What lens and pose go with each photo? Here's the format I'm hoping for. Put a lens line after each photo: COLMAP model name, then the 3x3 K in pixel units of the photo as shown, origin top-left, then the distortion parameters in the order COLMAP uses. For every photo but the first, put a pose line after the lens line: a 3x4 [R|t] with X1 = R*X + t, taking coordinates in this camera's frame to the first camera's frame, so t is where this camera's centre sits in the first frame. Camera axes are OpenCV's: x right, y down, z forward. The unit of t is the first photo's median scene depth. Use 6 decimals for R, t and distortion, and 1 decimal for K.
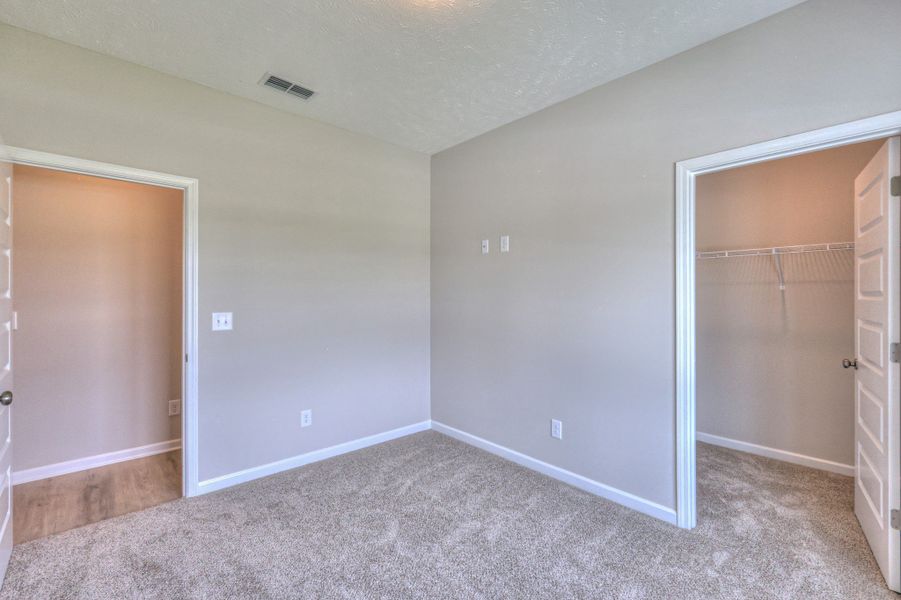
lens RADIAL K [[391.9, 0, 452.2], [0, 391.9, 296.3], [0, 0, 1]] dist [-0.002448, -0.000363]
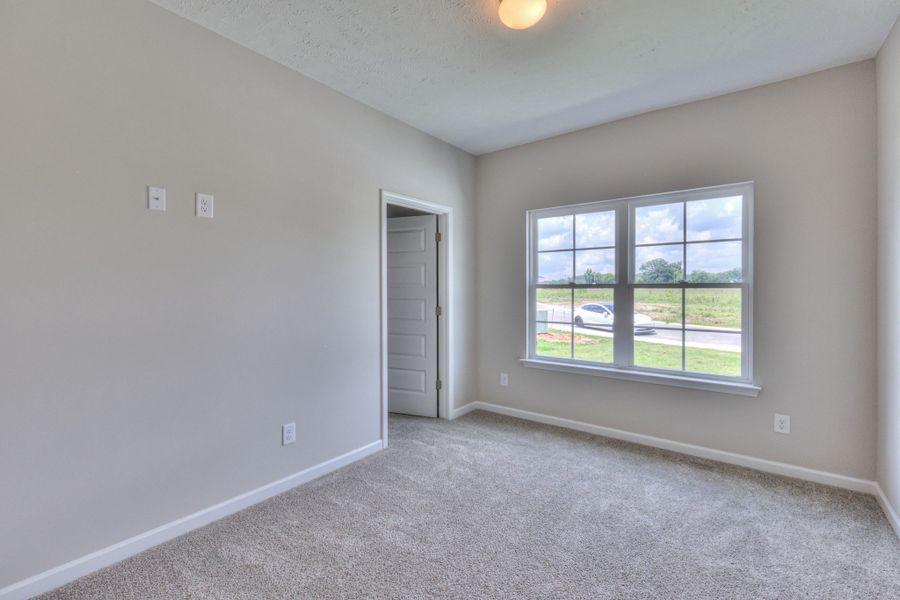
lens RADIAL K [[391.4, 0, 451.7], [0, 391.4, 296.3], [0, 0, 1]] dist [-0.002448, -0.000363]
pose [[-0.162410, -0.017231, 0.986573, -0.662756], [0.002272, 0.999838, 0.017837, 0.010791], [-0.986721, 0.005138, -0.162344, 0.773517]]
